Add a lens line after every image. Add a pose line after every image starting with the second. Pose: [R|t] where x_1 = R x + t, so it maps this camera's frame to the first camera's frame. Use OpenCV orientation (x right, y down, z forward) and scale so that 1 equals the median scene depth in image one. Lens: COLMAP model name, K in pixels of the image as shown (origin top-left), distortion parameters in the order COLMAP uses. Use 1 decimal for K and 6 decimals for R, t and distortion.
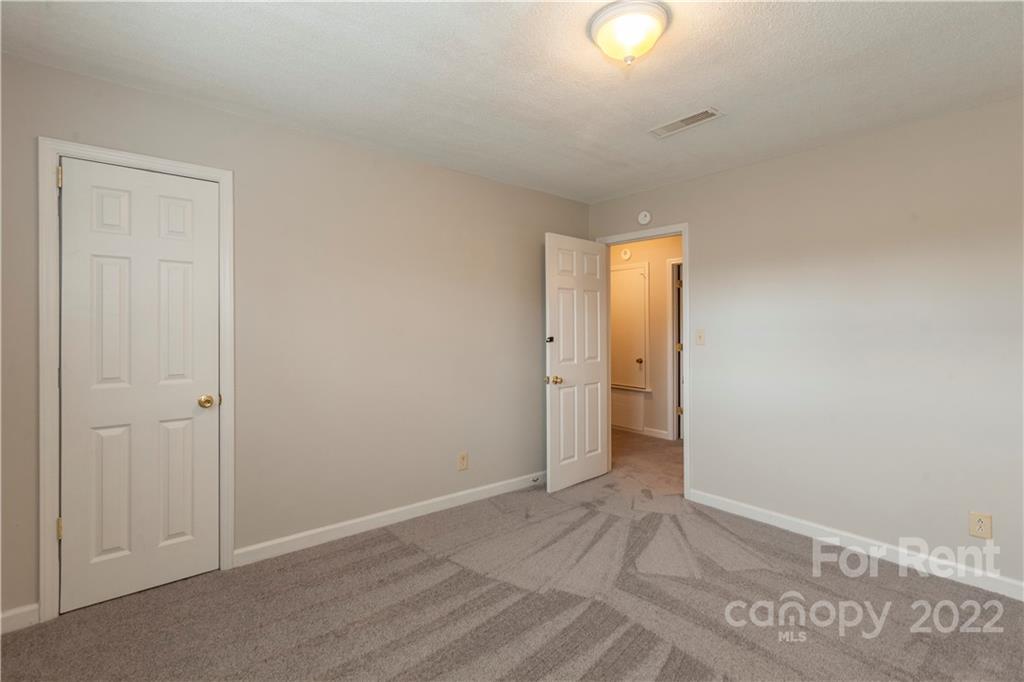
lens RADIAL K [[467.2, 0, 510.6], [0, 467.2, 334.0], [0, 0, 1]] dist [0.001972, 0.000430]
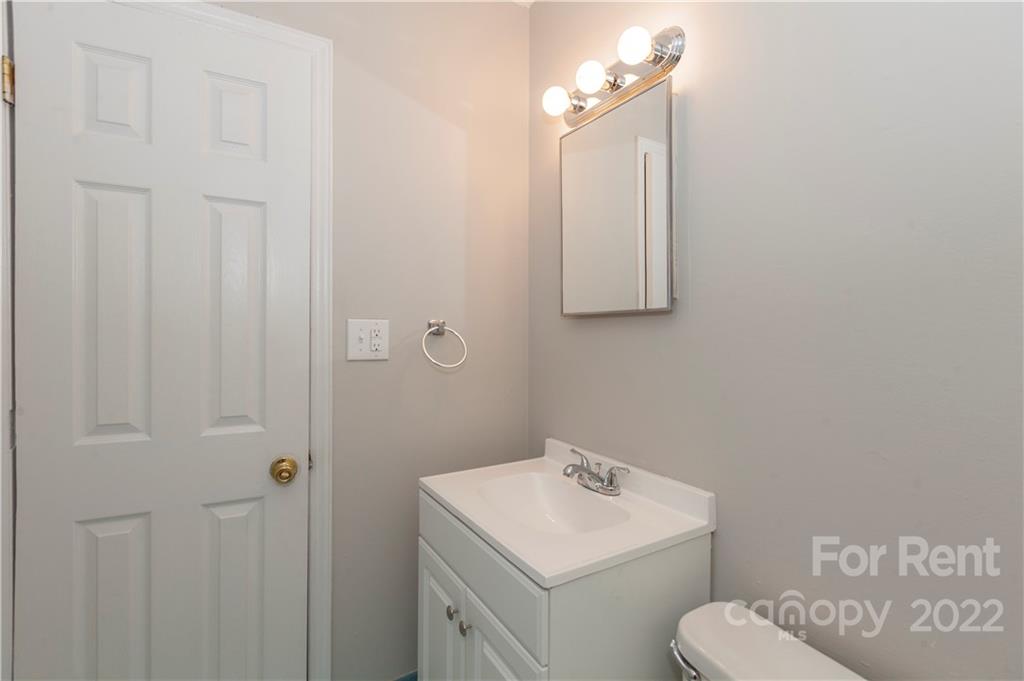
lens RADIAL K [[467.2, 0, 516.7], [0, 467.2, 338.5], [0, 0, 1]] dist [0.001972, 0.000430]
pose [[0.988771, 0.004309, -0.149374, -0.322290], [-0.003650, 0.999982, 0.004686, -0.004304], [0.149391, -0.004089, 0.988770, 0.530313]]
